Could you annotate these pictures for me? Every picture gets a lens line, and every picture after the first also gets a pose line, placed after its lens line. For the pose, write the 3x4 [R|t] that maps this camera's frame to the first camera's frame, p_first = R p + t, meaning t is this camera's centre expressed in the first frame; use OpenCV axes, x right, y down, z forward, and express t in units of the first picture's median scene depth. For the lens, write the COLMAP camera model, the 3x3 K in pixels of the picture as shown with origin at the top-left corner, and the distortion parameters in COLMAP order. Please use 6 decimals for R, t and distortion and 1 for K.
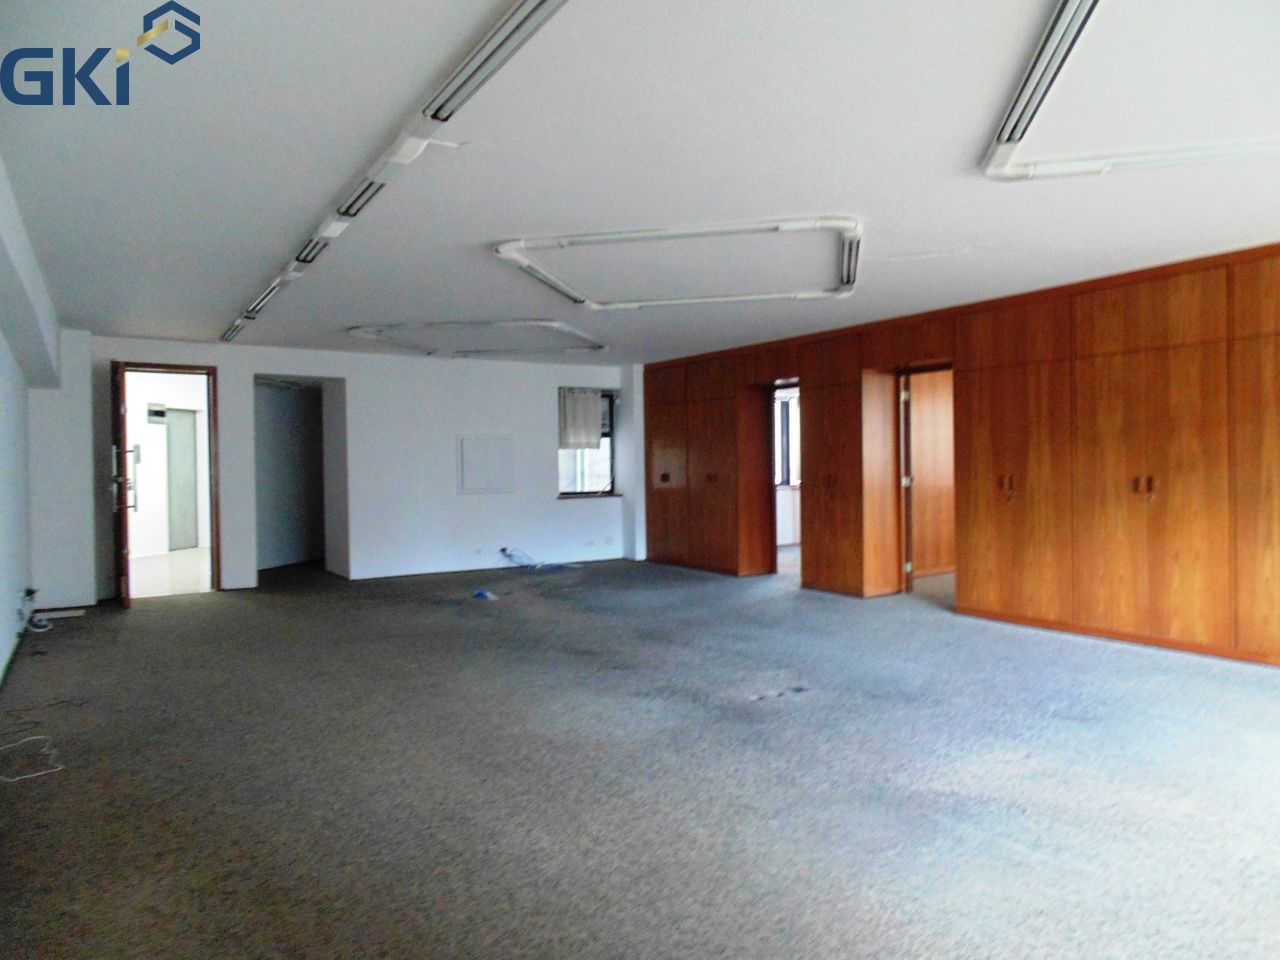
lens RADIAL K [[839.6, 0, 623.1], [0, 839.6, 461.3], [0, 0, 1]] dist [-0.025214, -0.000966]
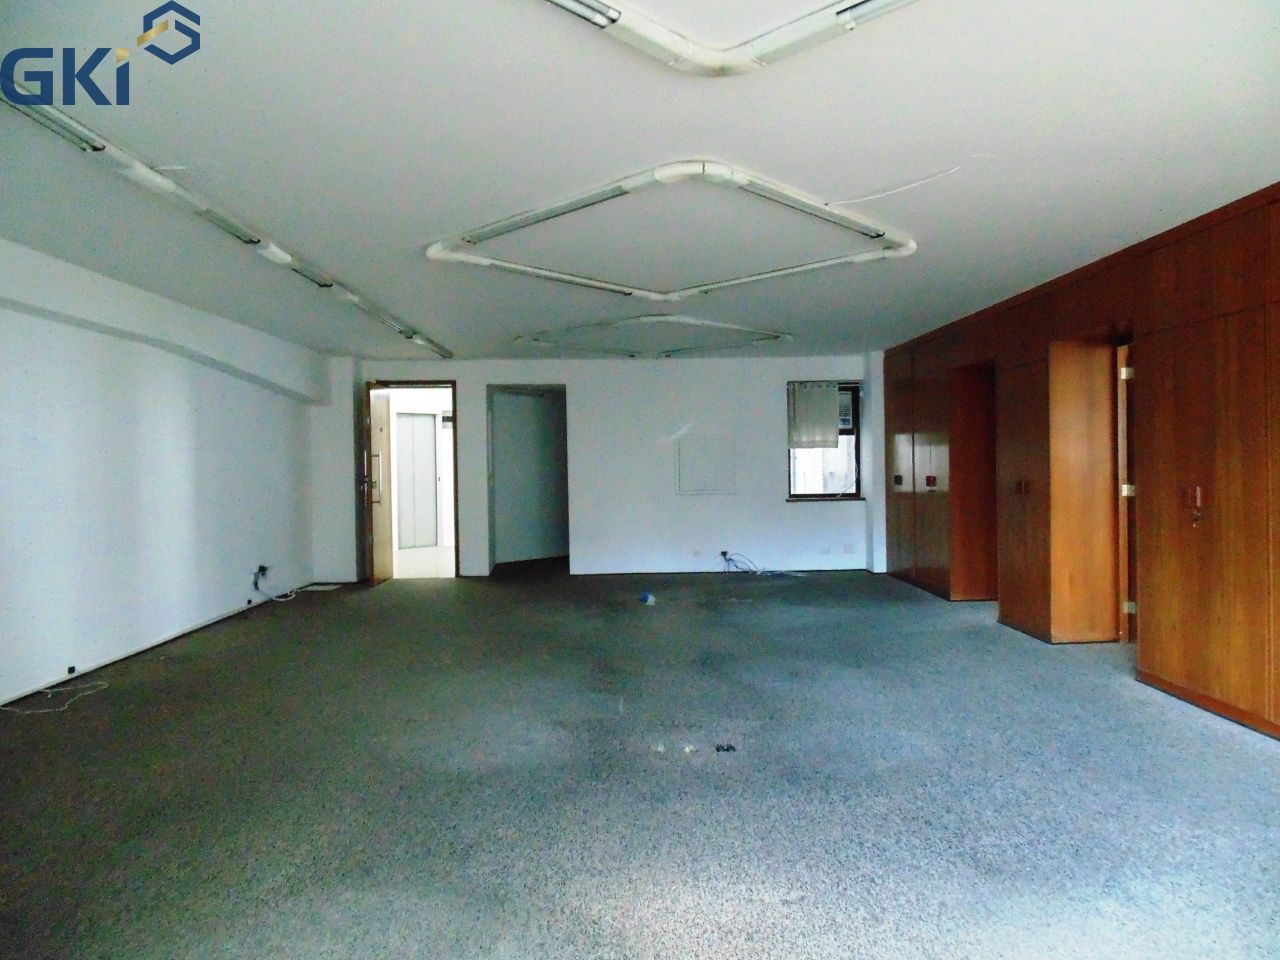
lens RADIAL K [[837.1, 0, 681.0], [0, 837.1, 474.8], [0, 0, 1]] dist [-0.013459, -0.002532]
pose [[0.865318, 0.004983, -0.501199, 0.321683], [0.006512, 0.999754, 0.021184, -0.006335], [0.501181, -0.021595, 0.865073, 0.154417]]
